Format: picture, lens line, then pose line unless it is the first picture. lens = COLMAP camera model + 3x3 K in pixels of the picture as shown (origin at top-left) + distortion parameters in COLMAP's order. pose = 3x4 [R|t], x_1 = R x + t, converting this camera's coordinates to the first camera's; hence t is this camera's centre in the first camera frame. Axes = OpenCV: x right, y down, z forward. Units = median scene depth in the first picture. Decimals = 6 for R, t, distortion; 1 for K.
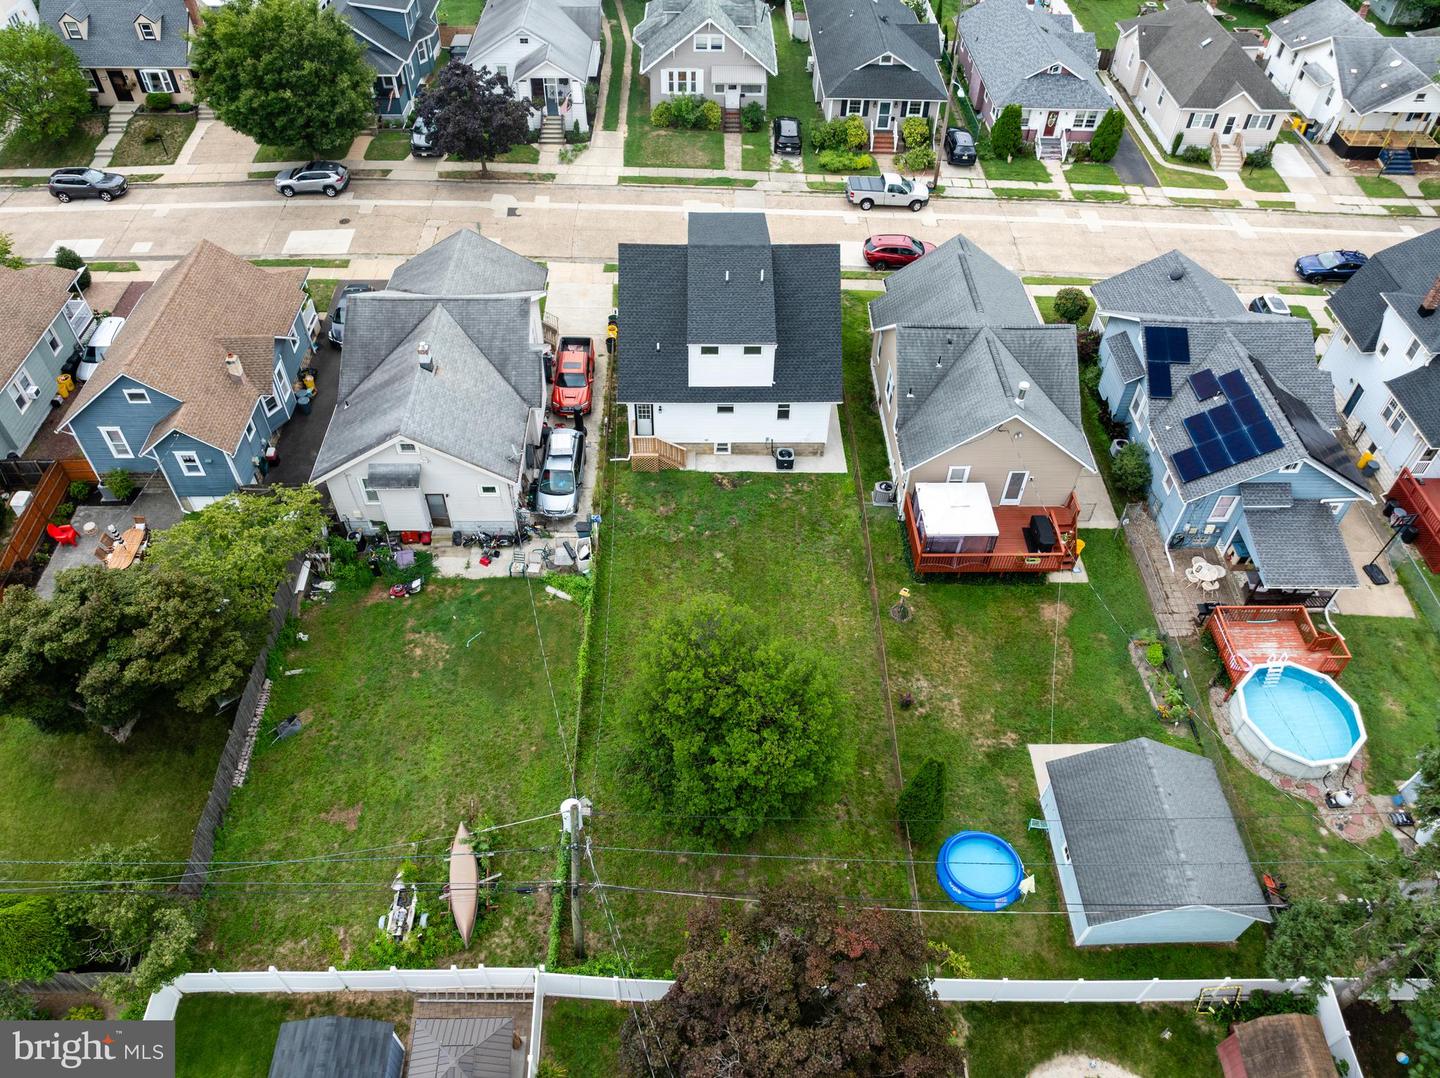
lens RADIAL K [[1000.1, 0, 714.9], [0, 1000.1, 539.6], [0, 0, 1]] dist [-0.052540, 0.024631]
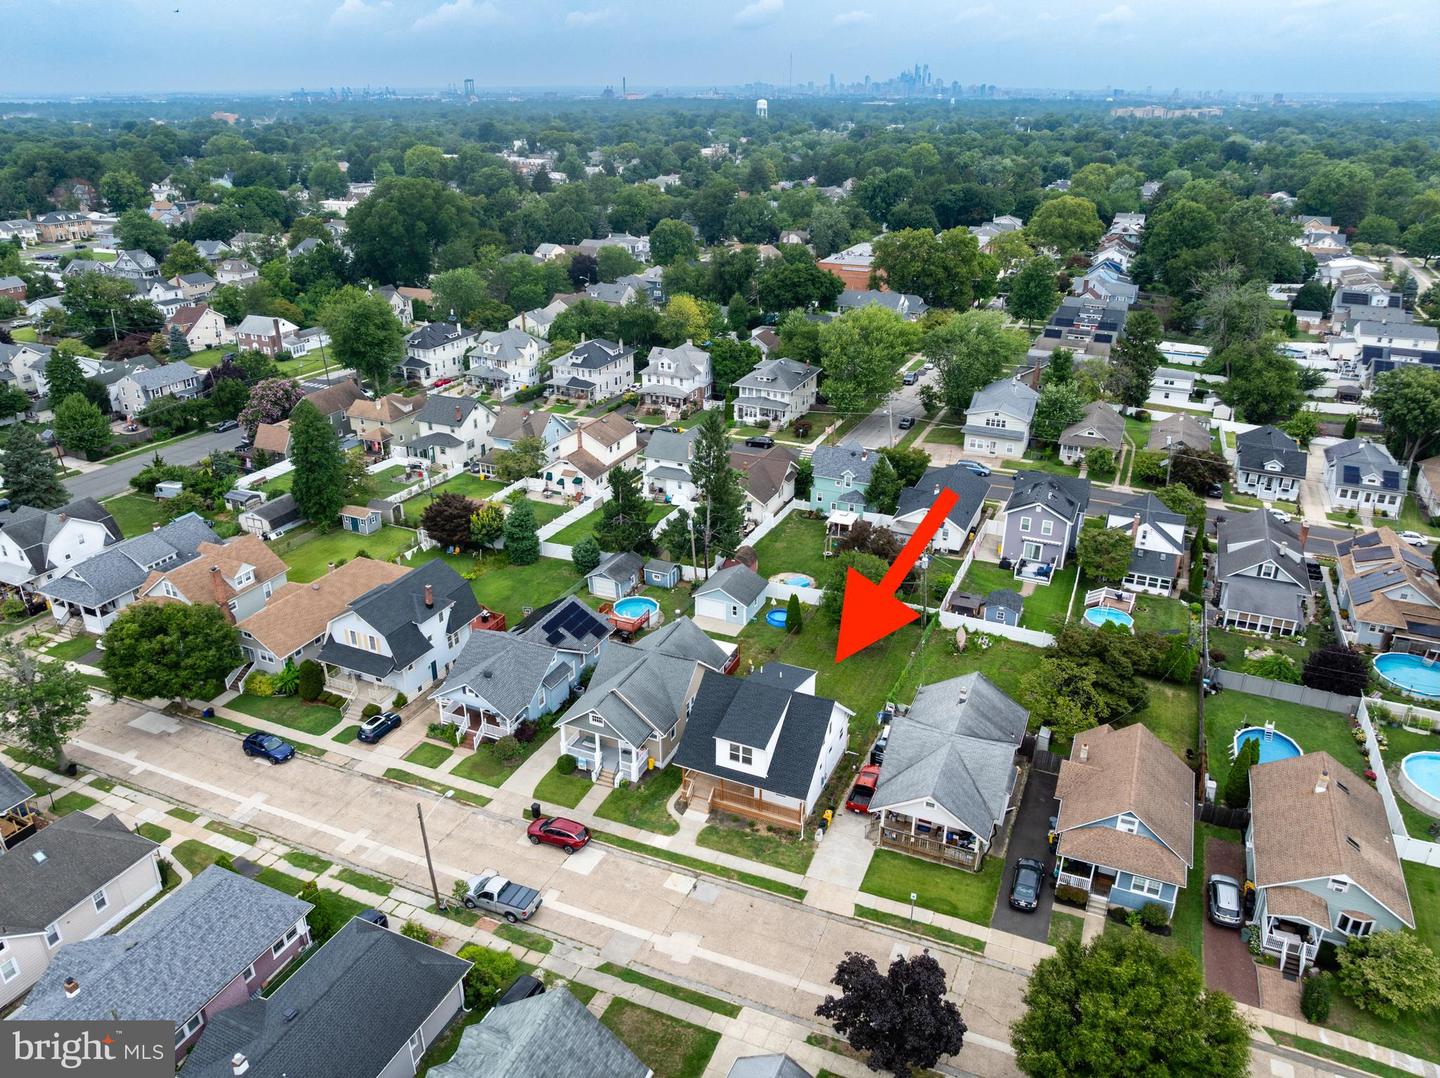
lens RADIAL K [[1015.2, 0, 722.6], [0, 1015.2, 534.8], [0, 0, 1]] dist [-0.067786, 0.024374]
pose [[-0.910201, -0.179619, 0.373190, -0.463085], [0.295411, 0.349989, 0.888954, -1.778551], [-0.290286, 0.919372, -0.265499, 1.189691]]
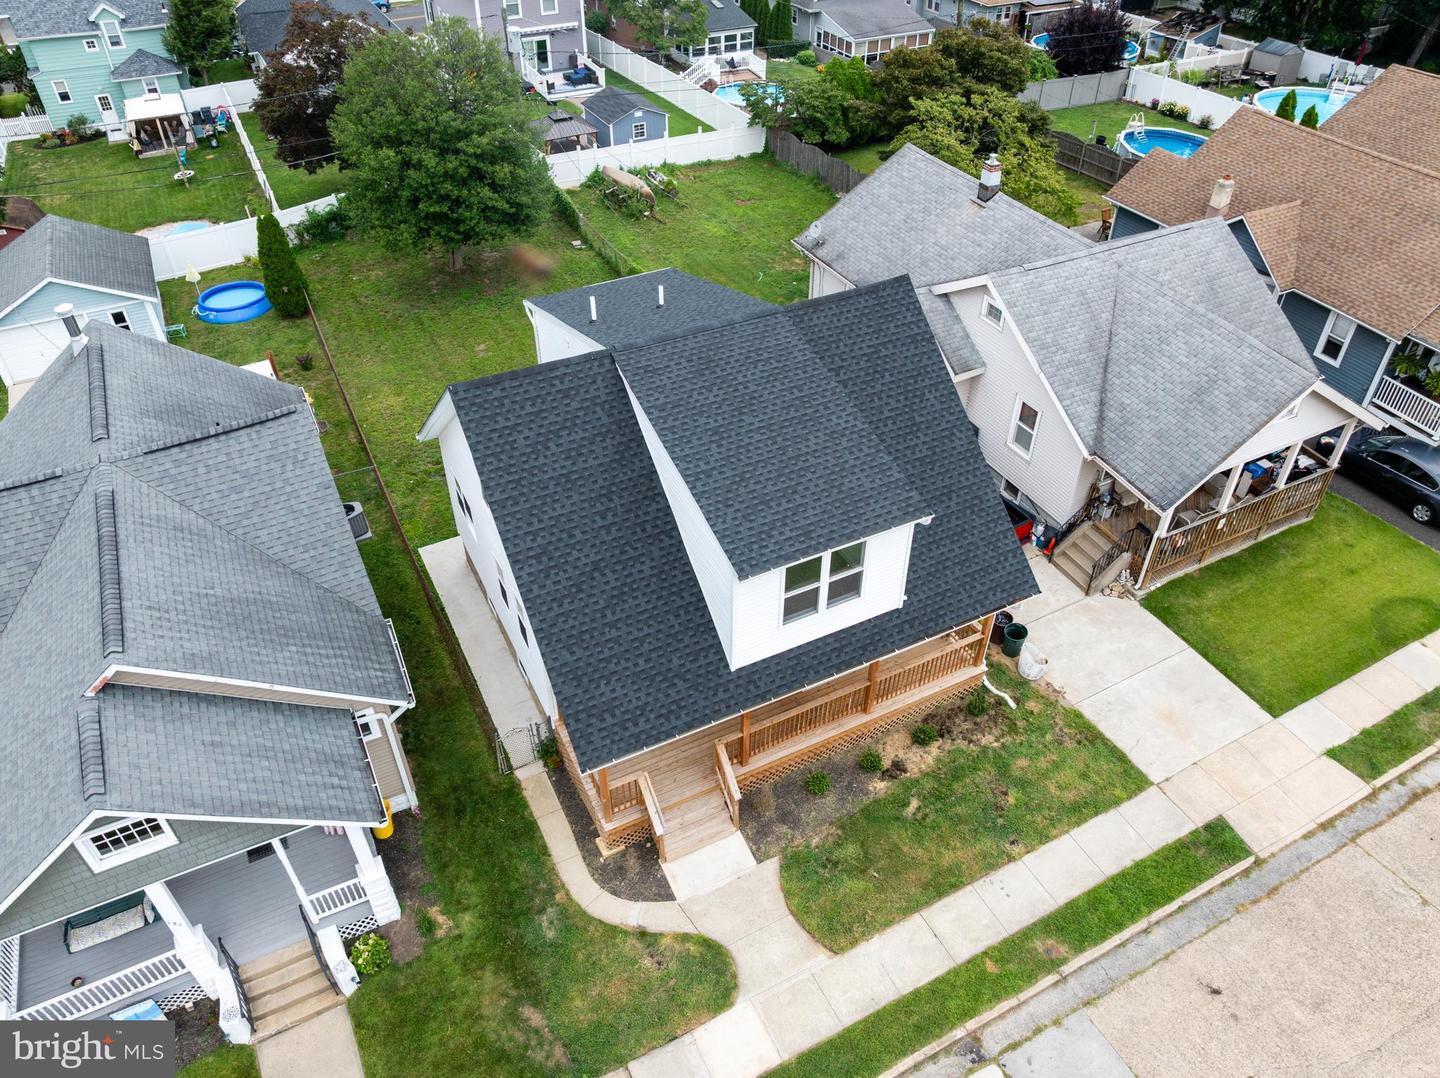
lens RADIAL K [[1015.2, 0, 722.6], [0, 1015.2, 534.8], [0, 0, 1]] dist [-0.067786, 0.024374]
pose [[-0.895073, 0.278521, -0.348238, 0.175109], [-0.334300, 0.097702, 0.937389, -0.683552], [0.295107, 0.955448, 0.005659, 1.053046]]
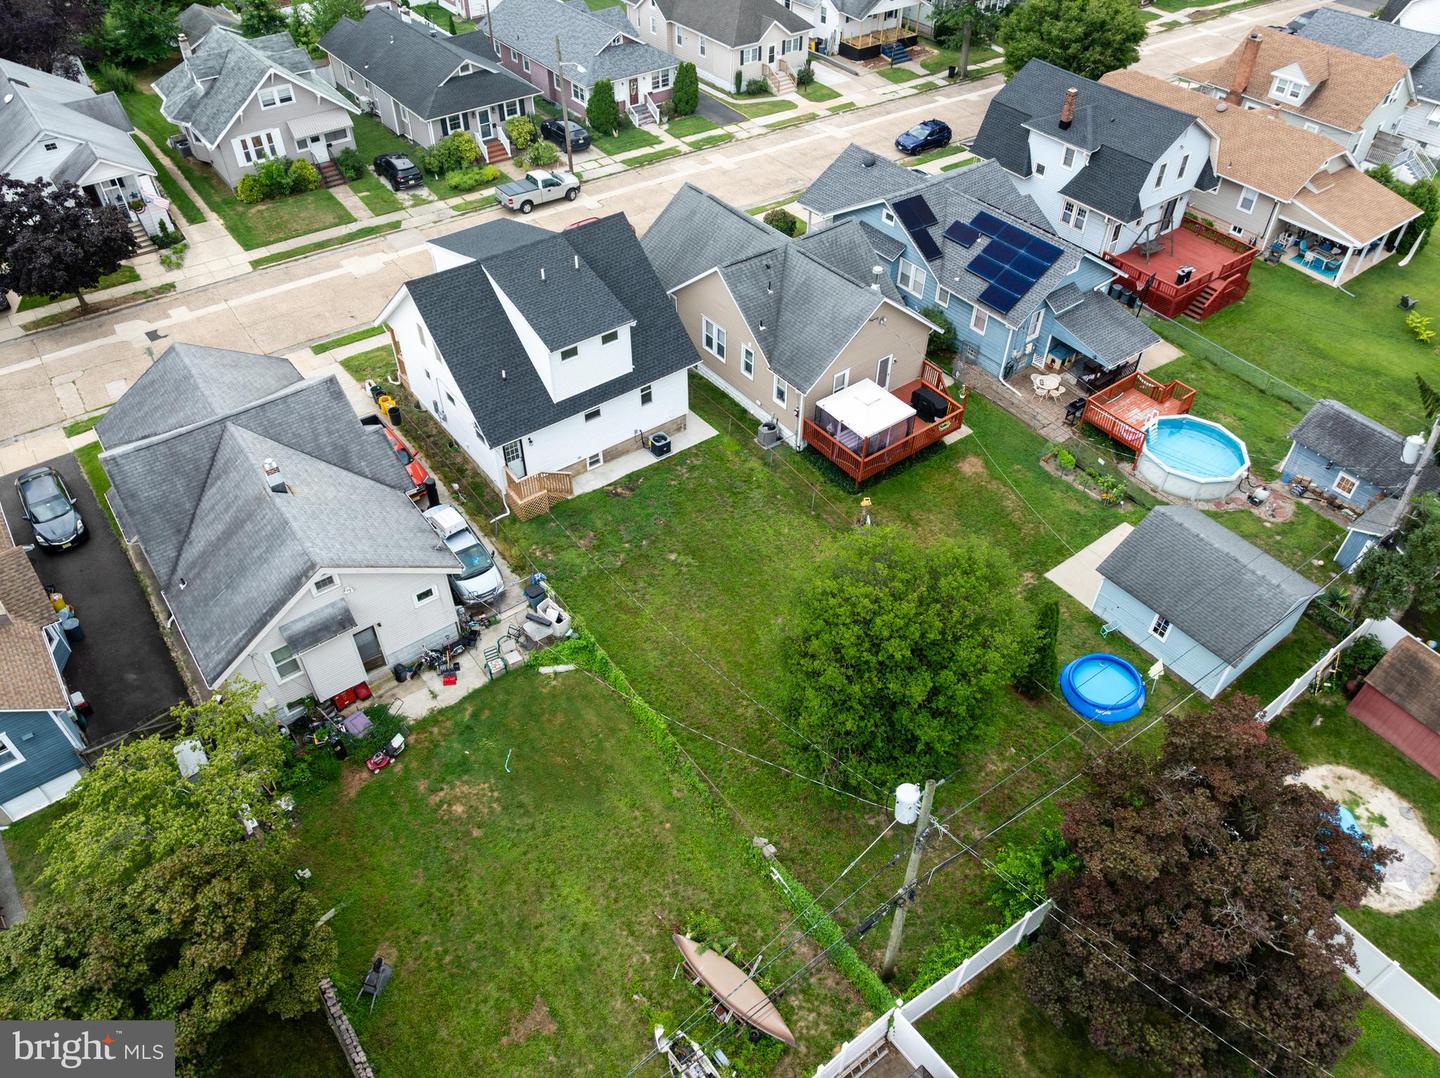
lens RADIAL K [[1000.1, 0, 714.9], [0, 1000.1, 539.6], [0, 0, 1]] dist [-0.052540, 0.024631]
pose [[0.809376, -0.415562, 0.414991, -0.312391], [0.436970, 0.898235, 0.047227, -0.022721], [-0.392386, 0.143114, 0.908599, 0.146897]]
